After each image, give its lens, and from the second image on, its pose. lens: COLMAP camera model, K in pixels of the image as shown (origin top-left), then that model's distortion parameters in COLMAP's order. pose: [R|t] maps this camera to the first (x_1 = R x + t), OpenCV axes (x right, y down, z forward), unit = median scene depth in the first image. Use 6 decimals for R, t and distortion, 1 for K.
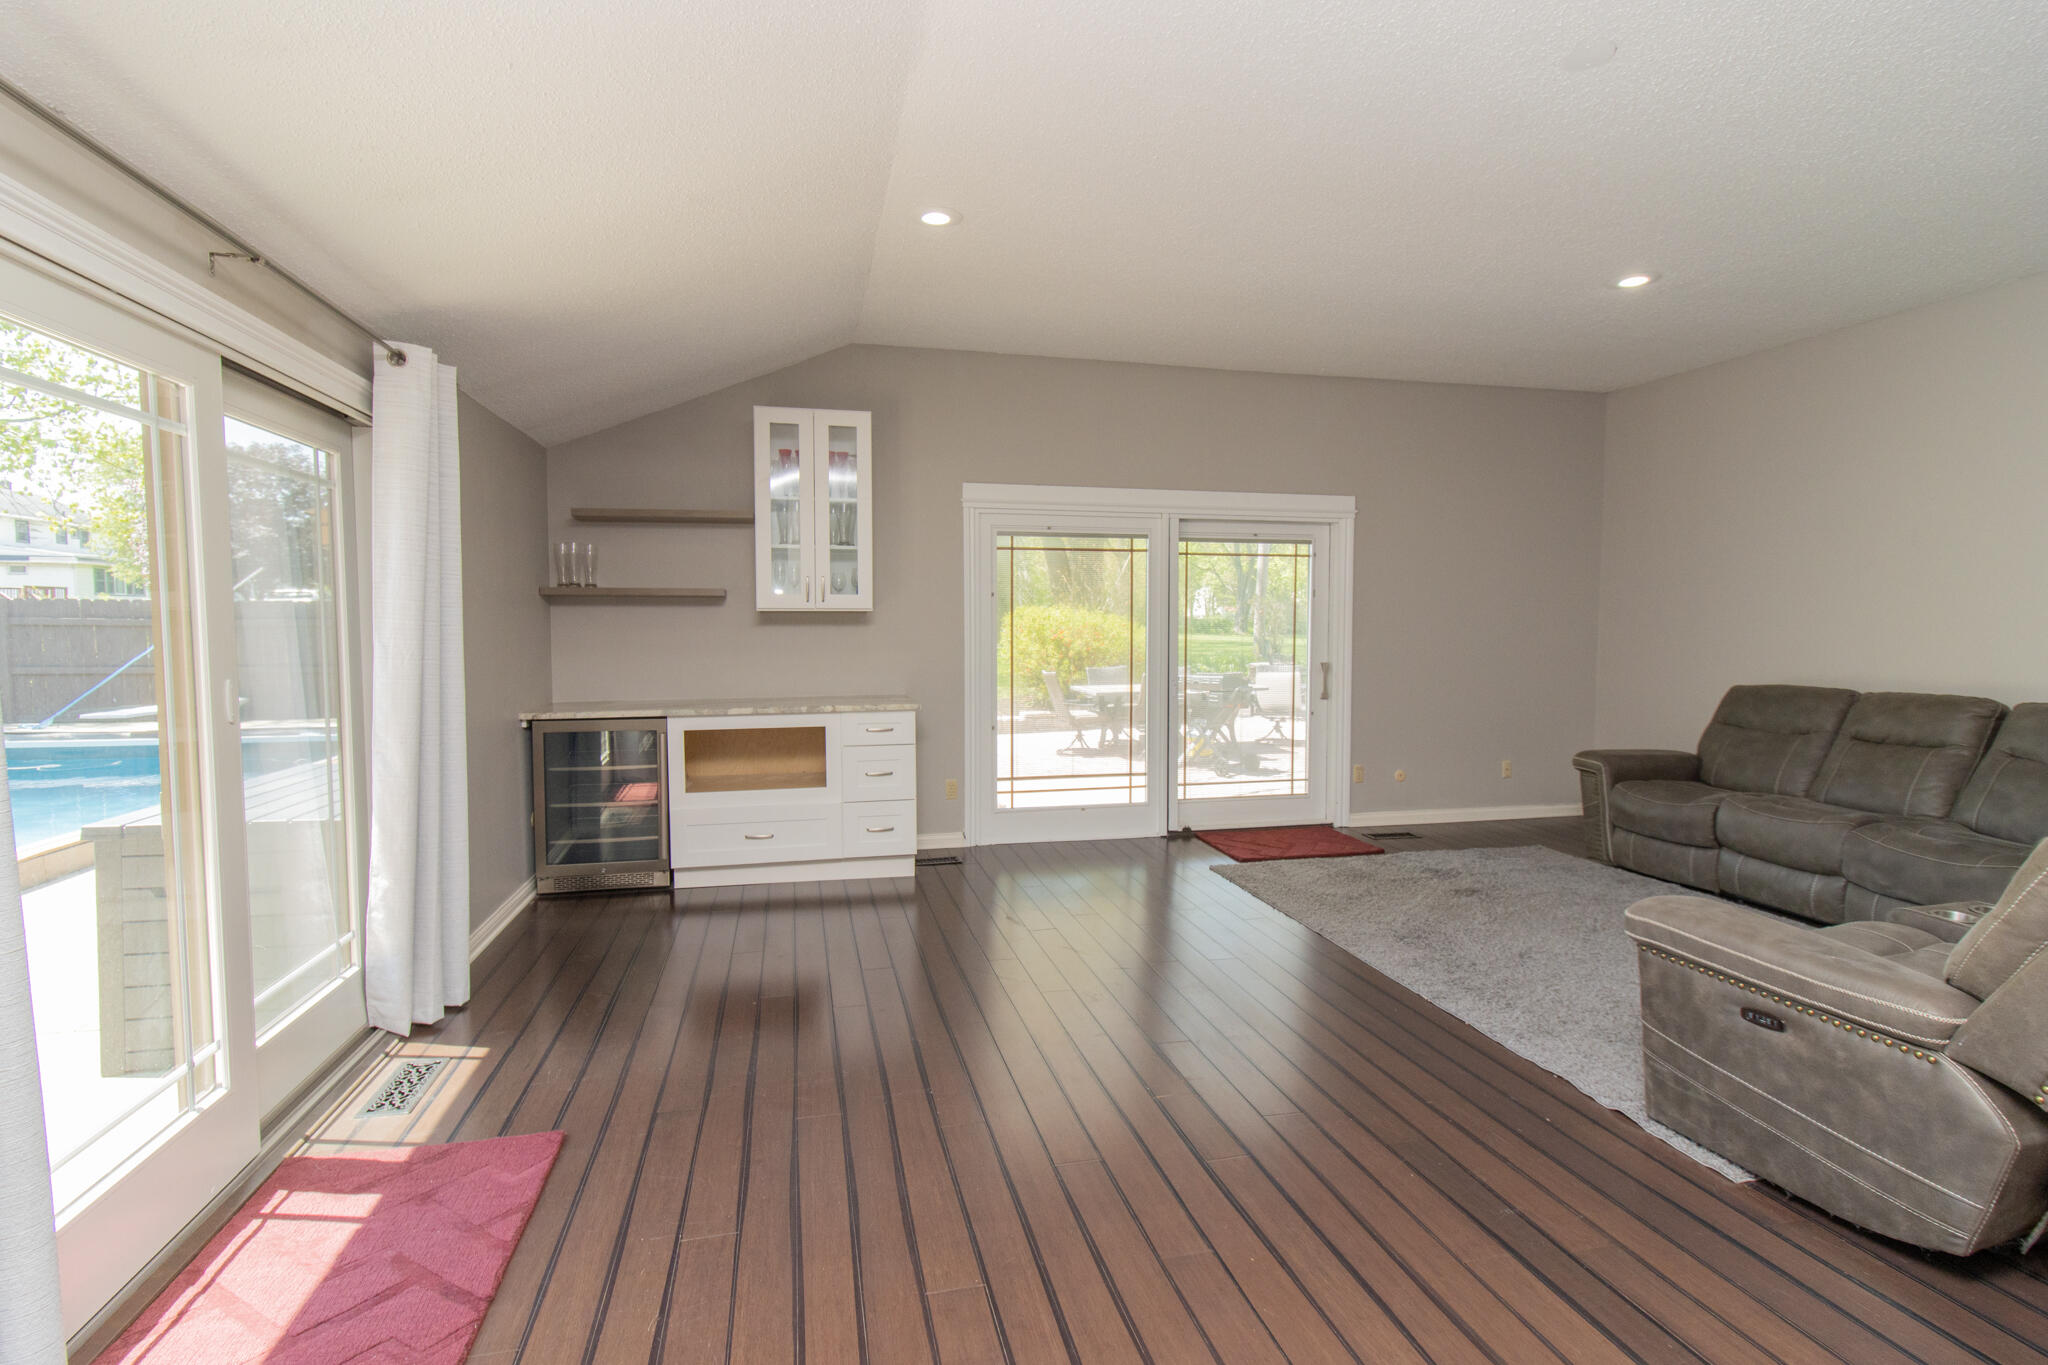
lens RADIAL K [[952.4, 0, 1020.0], [0, 952.4, 685.3], [0, 0, 1]] dist [0.000700, 0.000000]
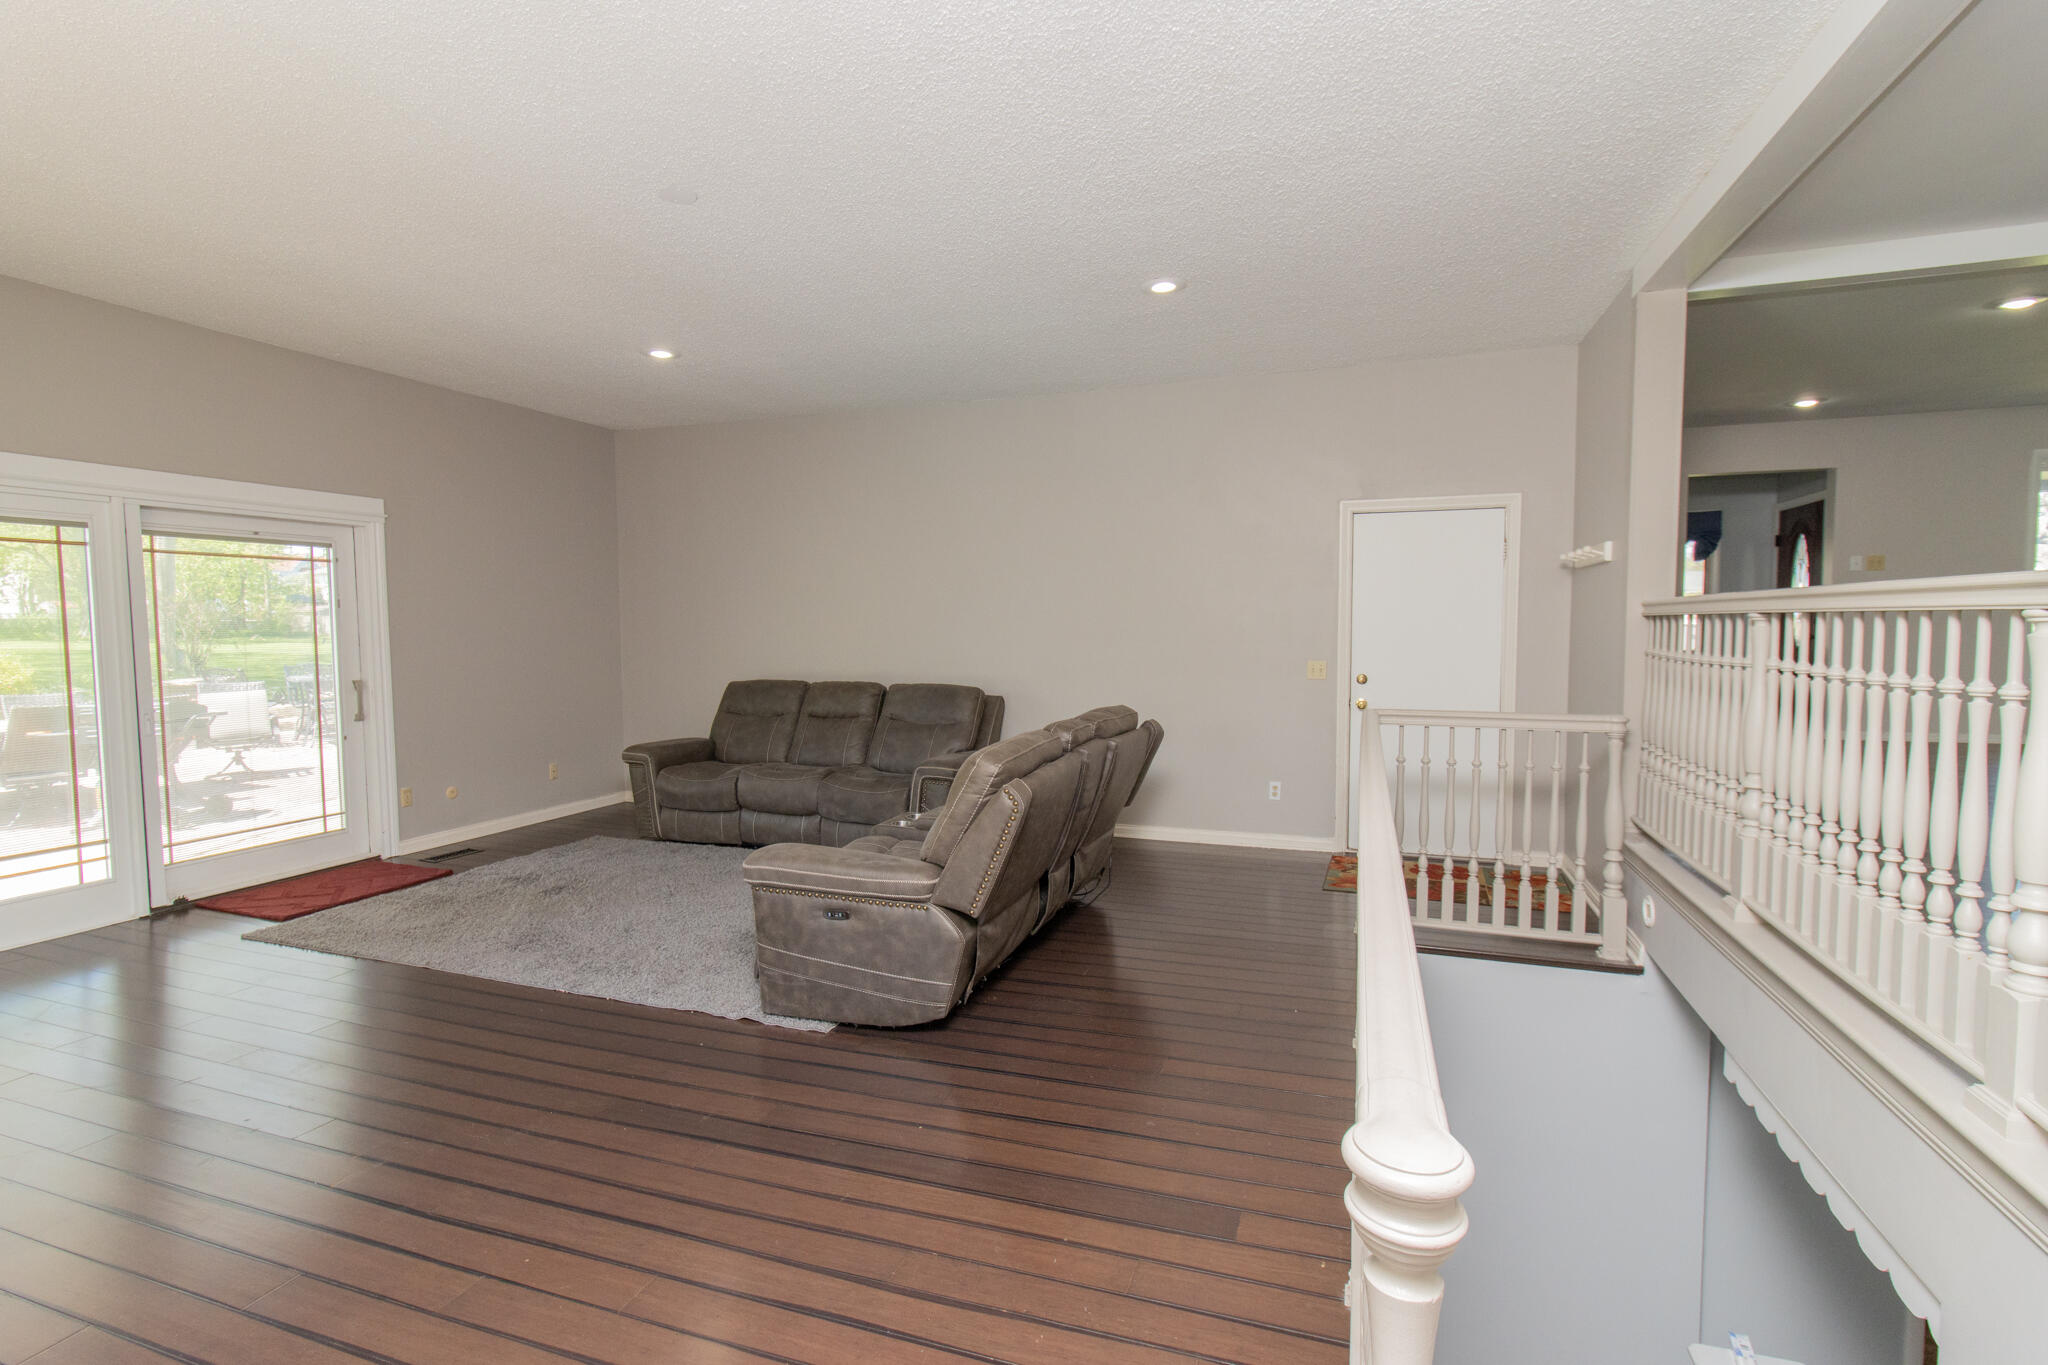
lens RADIAL K [[952.4, 0, 1020.0], [0, 952.4, 685.3], [0, 0, 1]] dist [0.000700, 0.000000]
pose [[0.542697, -0.056918, 0.837998, -0.146037], [0.057357, 0.997884, 0.030633, -0.016408], [-0.837968, 0.031441, 0.544813, -0.025596]]
